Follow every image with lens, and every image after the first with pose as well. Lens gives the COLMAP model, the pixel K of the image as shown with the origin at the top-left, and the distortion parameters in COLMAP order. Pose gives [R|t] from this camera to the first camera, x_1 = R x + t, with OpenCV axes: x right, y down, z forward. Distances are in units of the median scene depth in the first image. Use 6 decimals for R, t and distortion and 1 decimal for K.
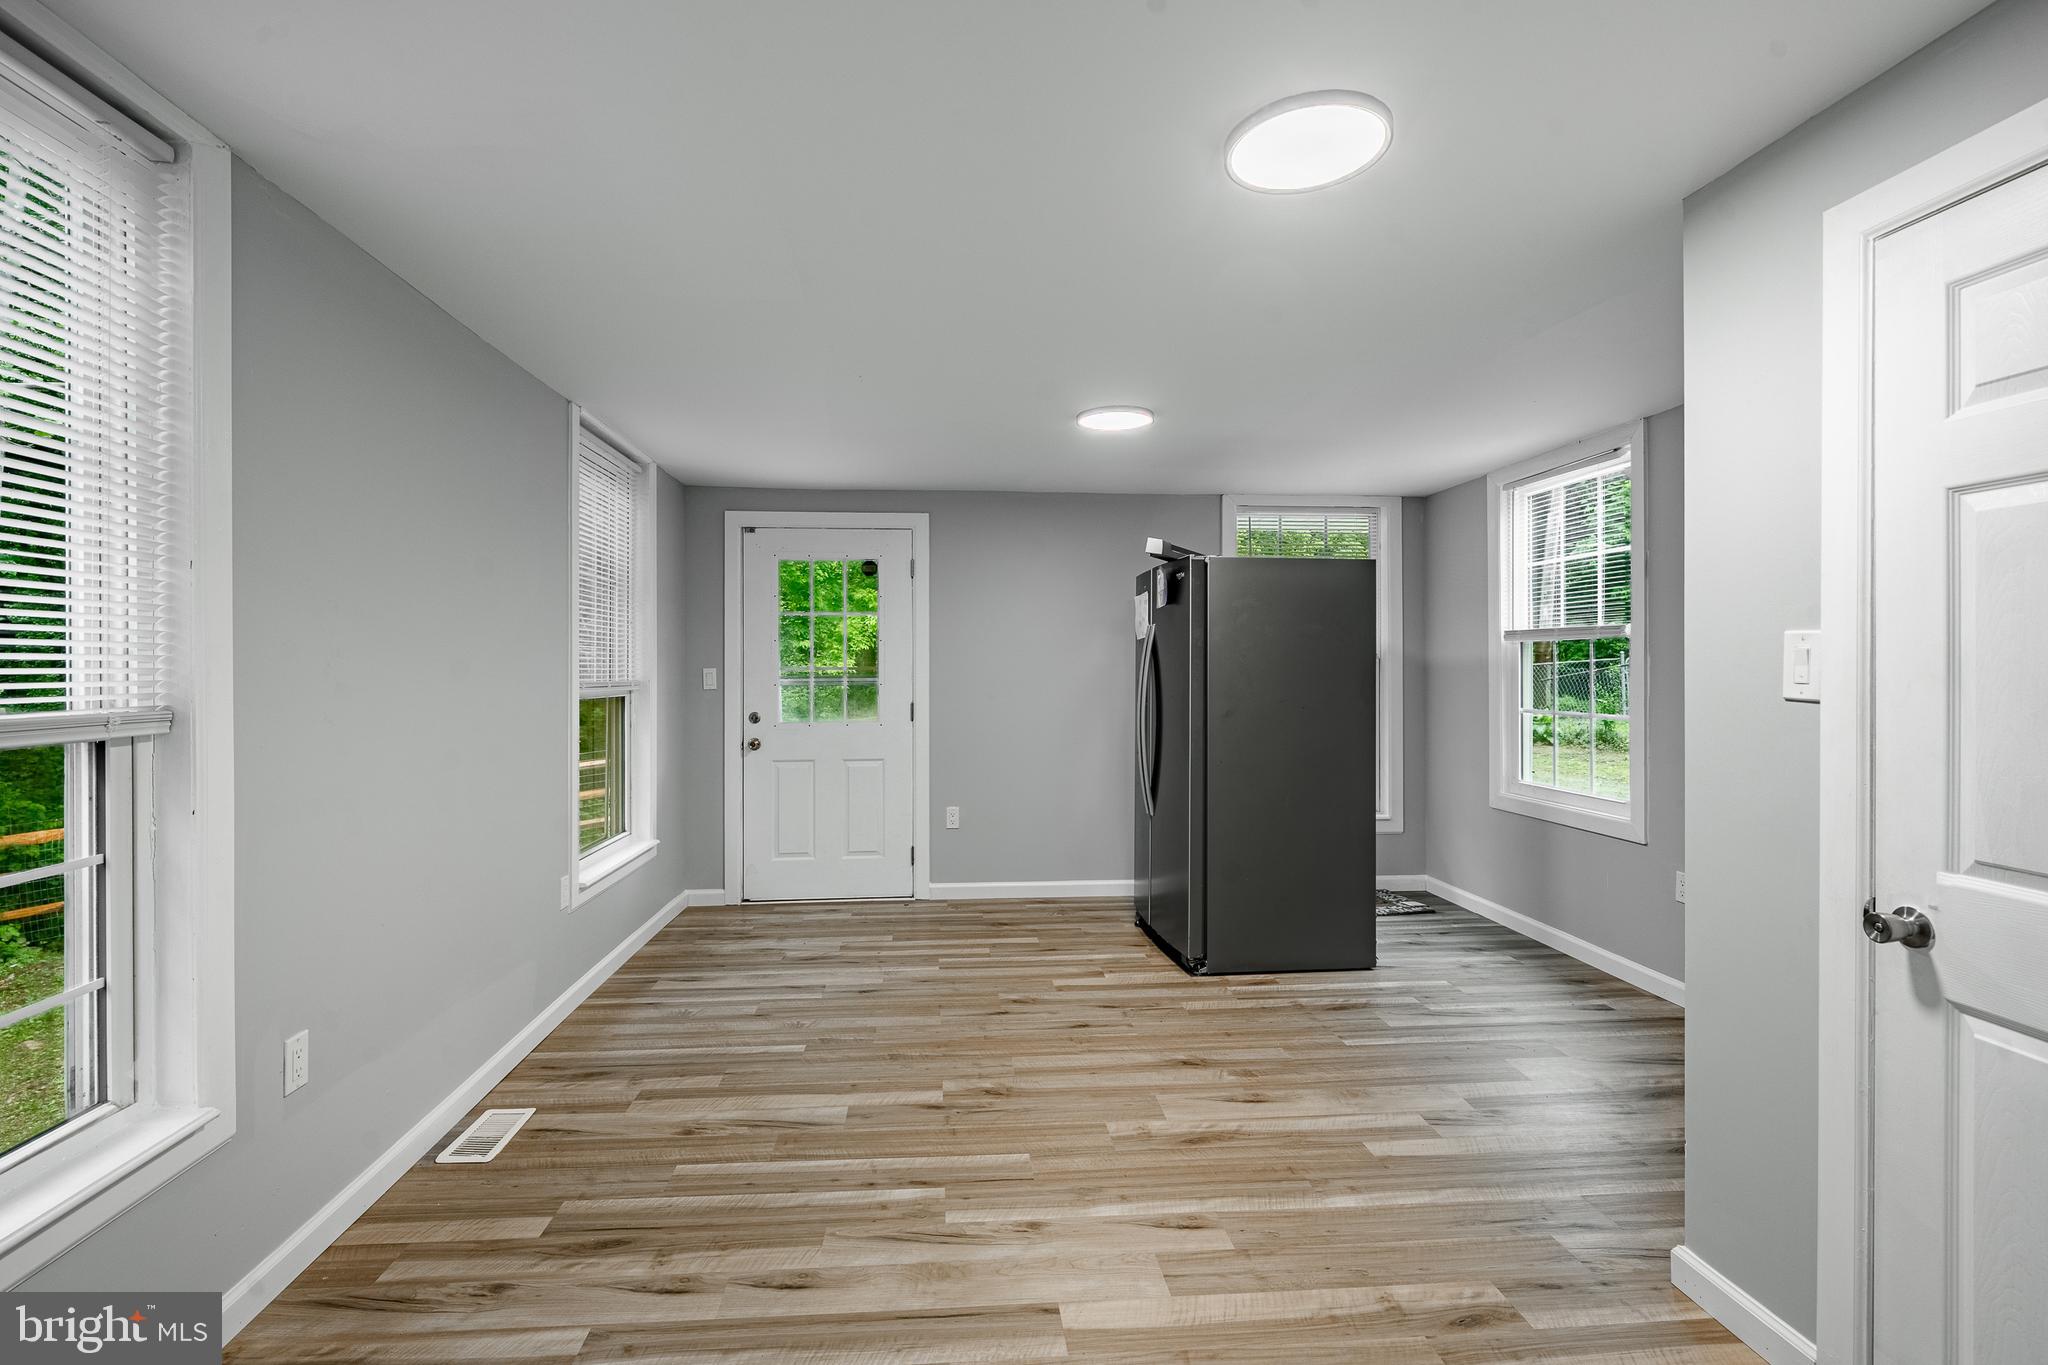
lens RADIAL K [[951.1, 0, 1021.7], [0, 951.1, 672.3], [0, 0, 1]] dist [-0.003134, 0.000841]
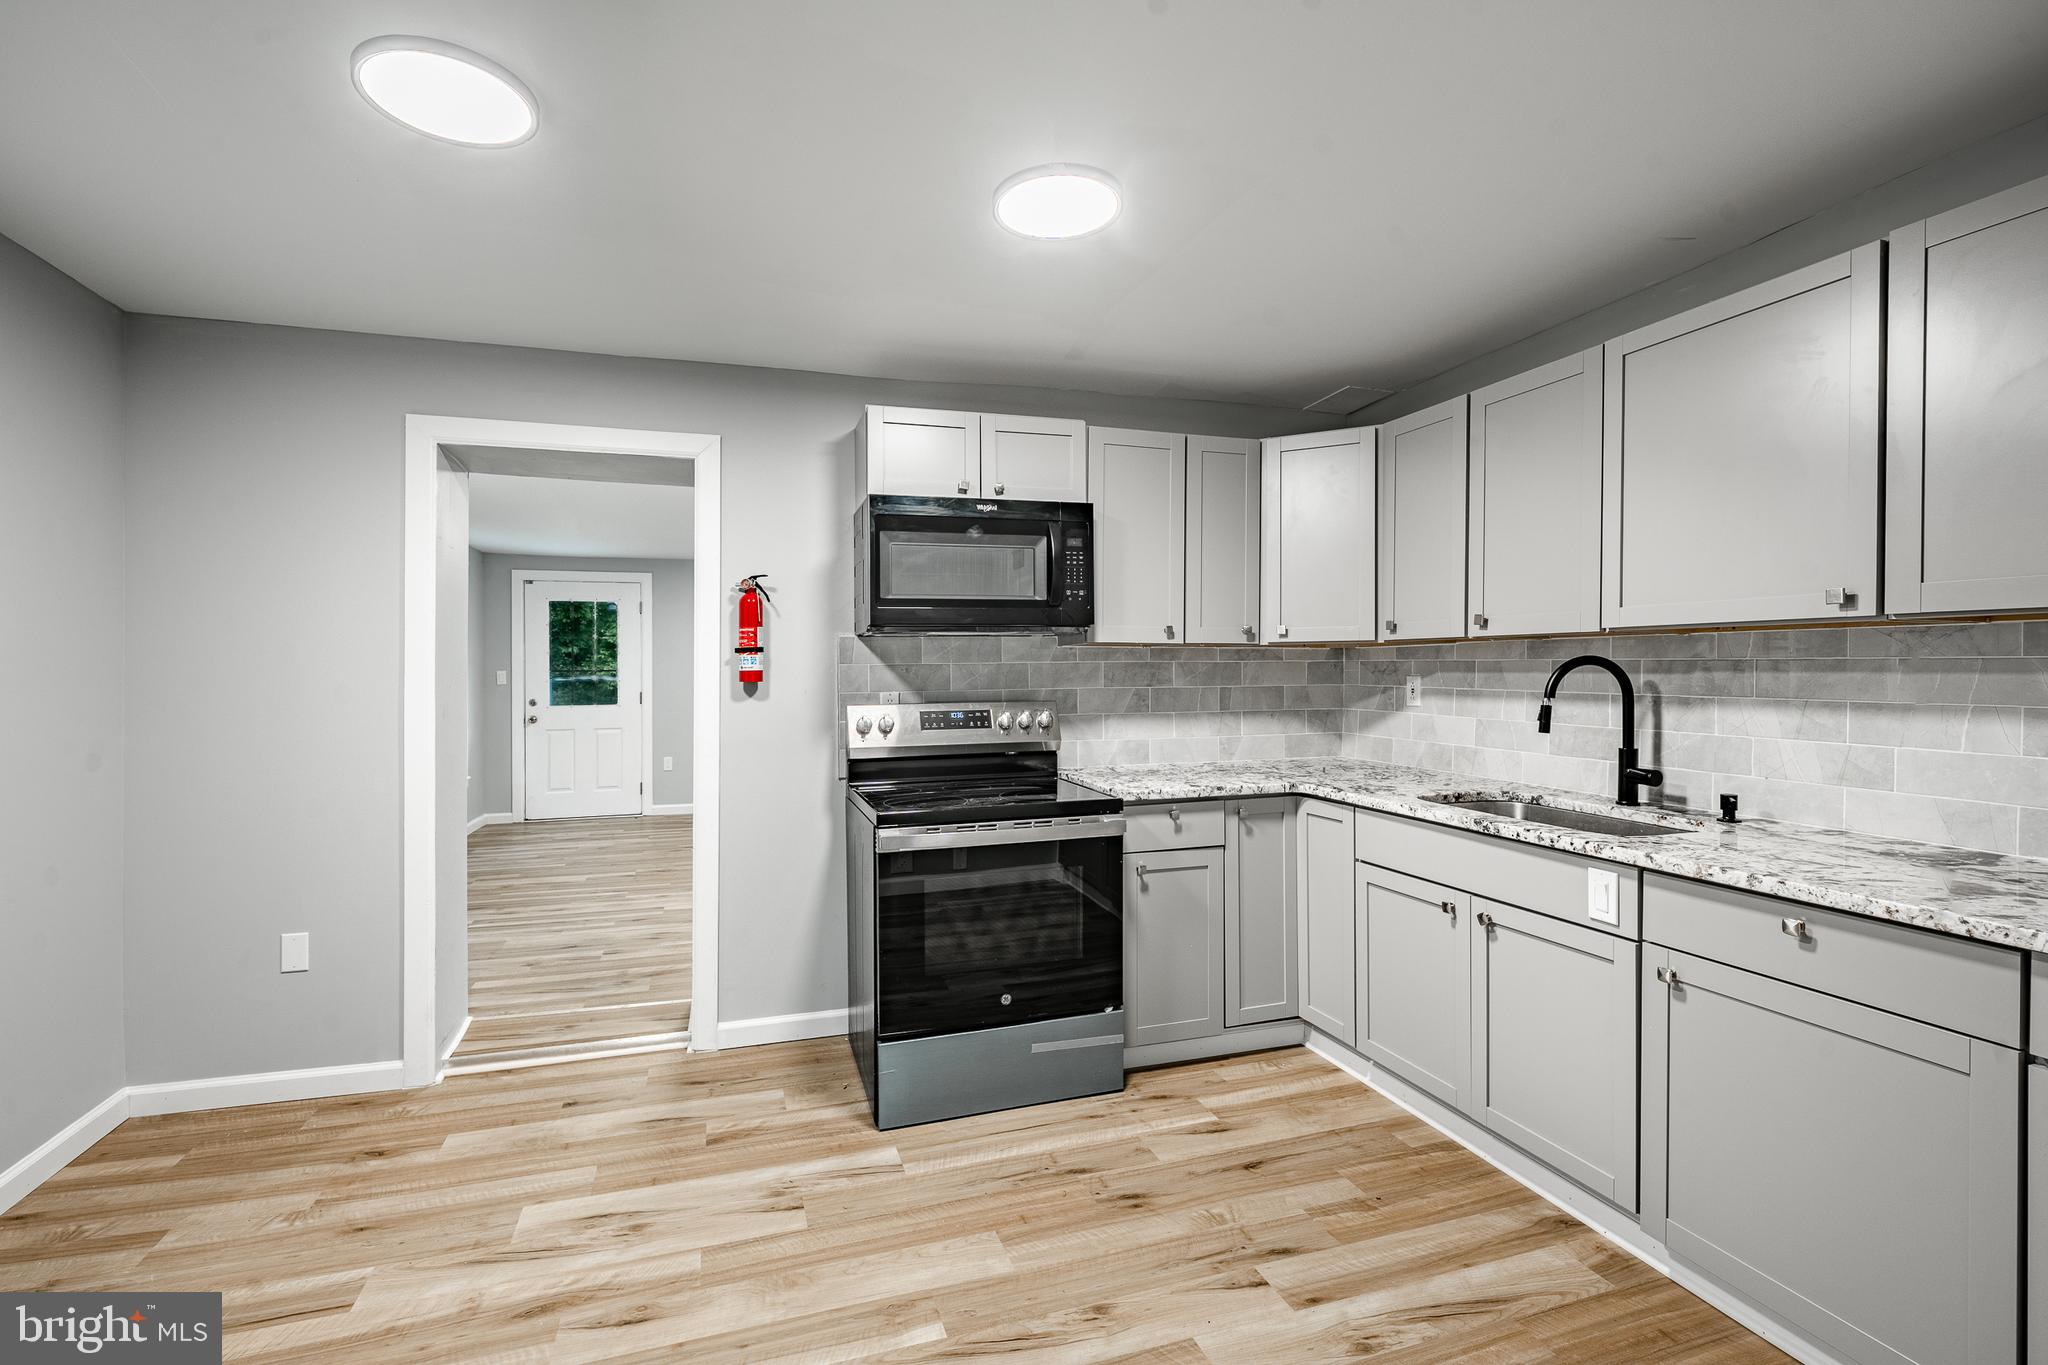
lens RADIAL K [[926.4, 0, 1007.8], [0, 926.4, 652.9], [0, 0, 1]] dist [0.015867, -0.000929]
pose [[0.978060, -0.005032, 0.208262, 0.347721], [0.009234, 0.999773, -0.019205, 0.005970], [-0.208118, 0.020707, 0.977884, -1.391014]]
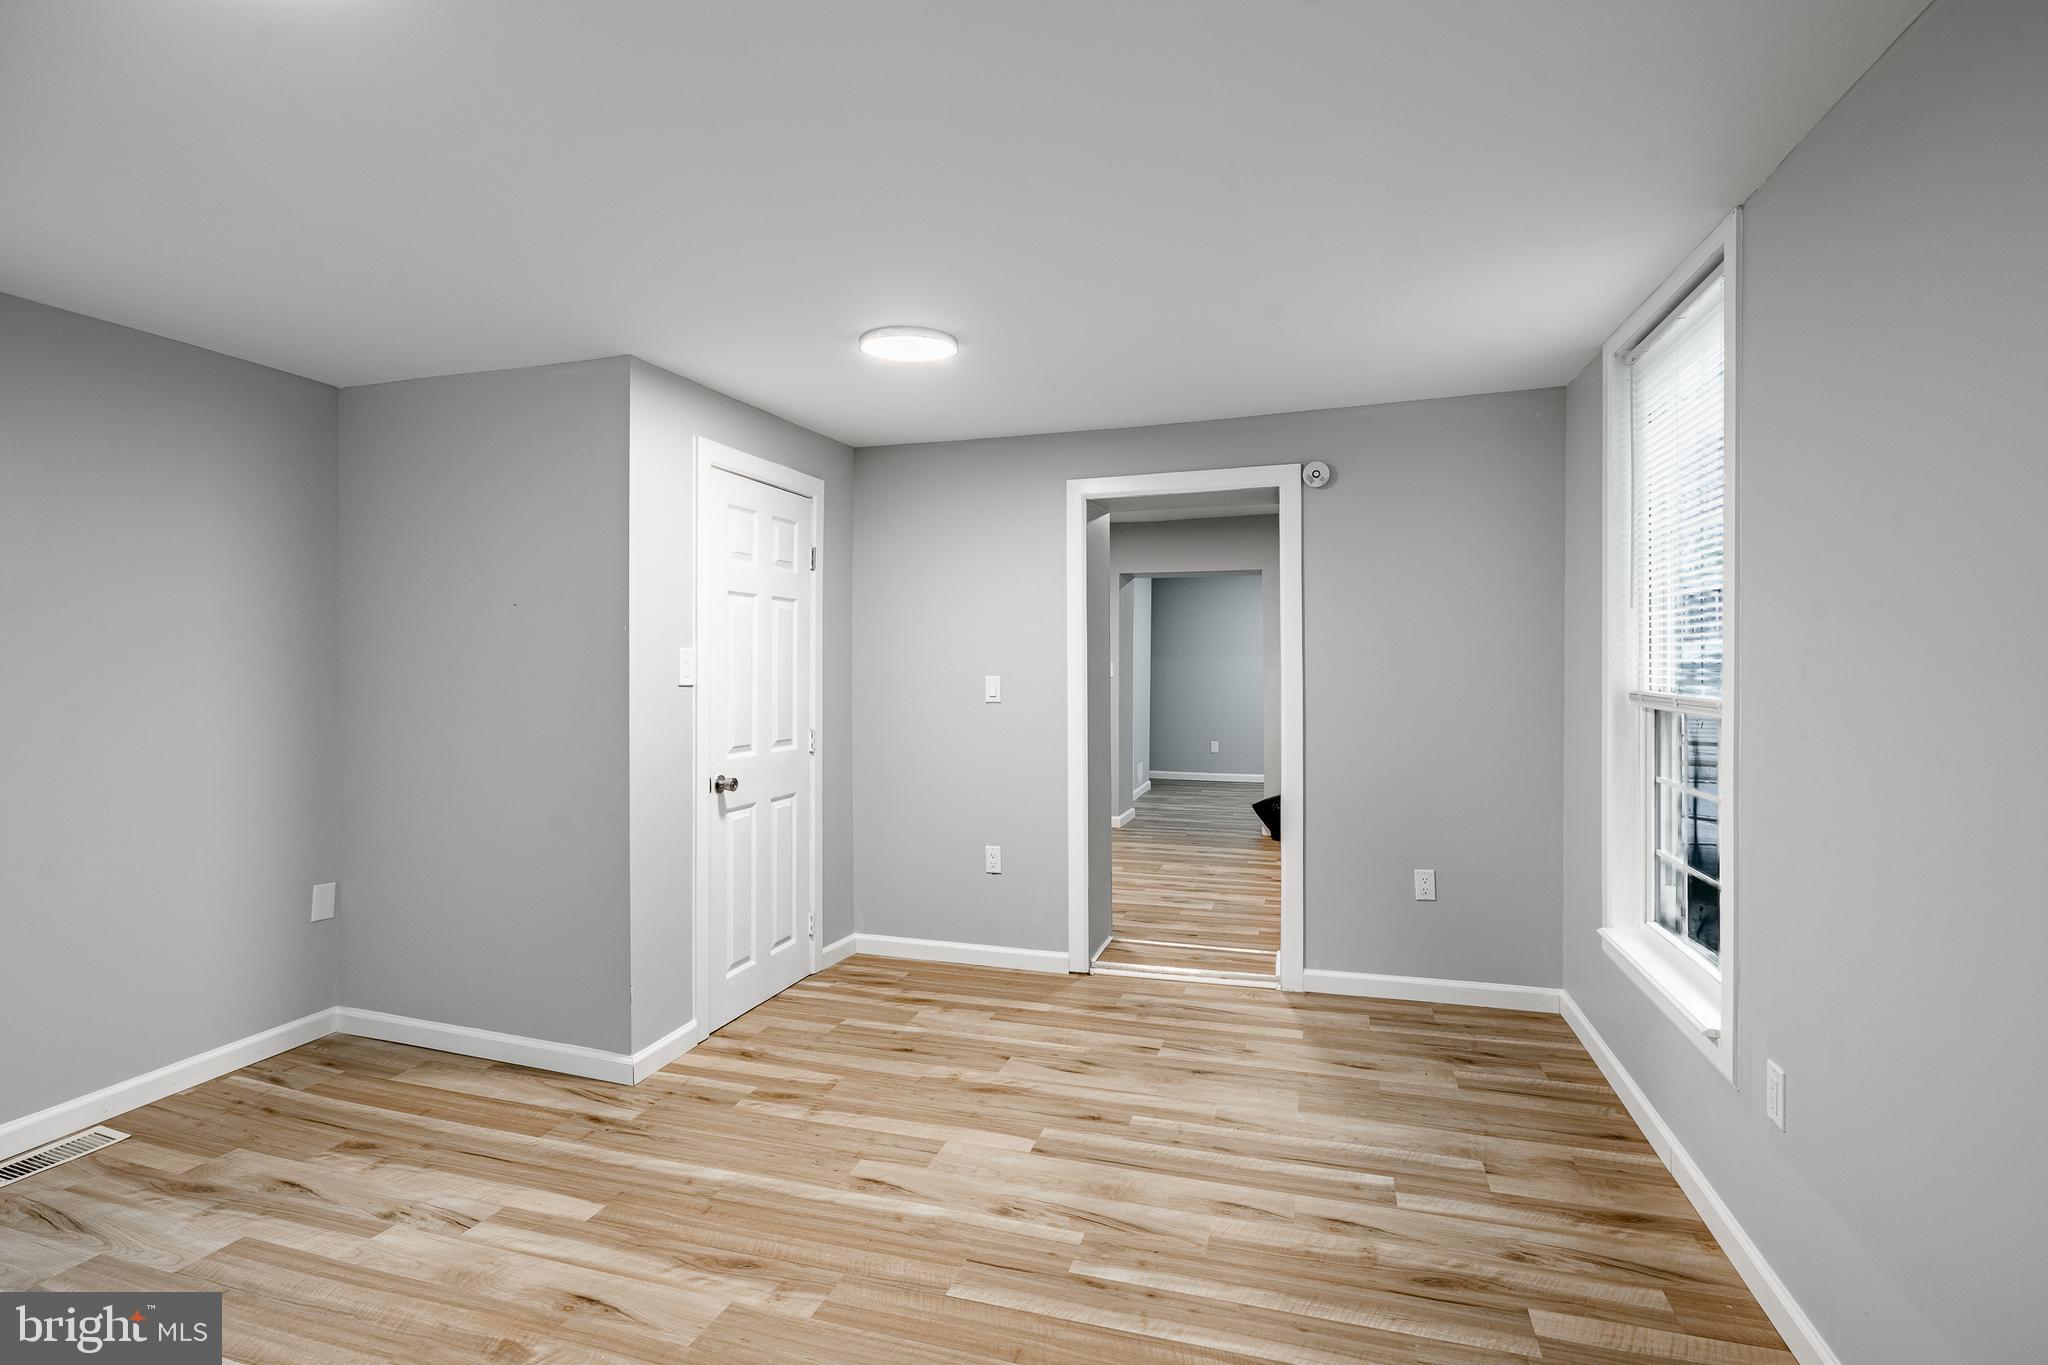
lens RADIAL K [[951.1, 0, 1017.7], [0, 951.1, 675.4], [0, 0, 1]] dist [-0.003134, 0.000841]
pose [[-0.922713, -0.000536, 0.385486, -0.388058], [0.006396, 0.999840, 0.016699, -0.015162], [-0.385433, 0.017873, -0.922563, 1.888345]]
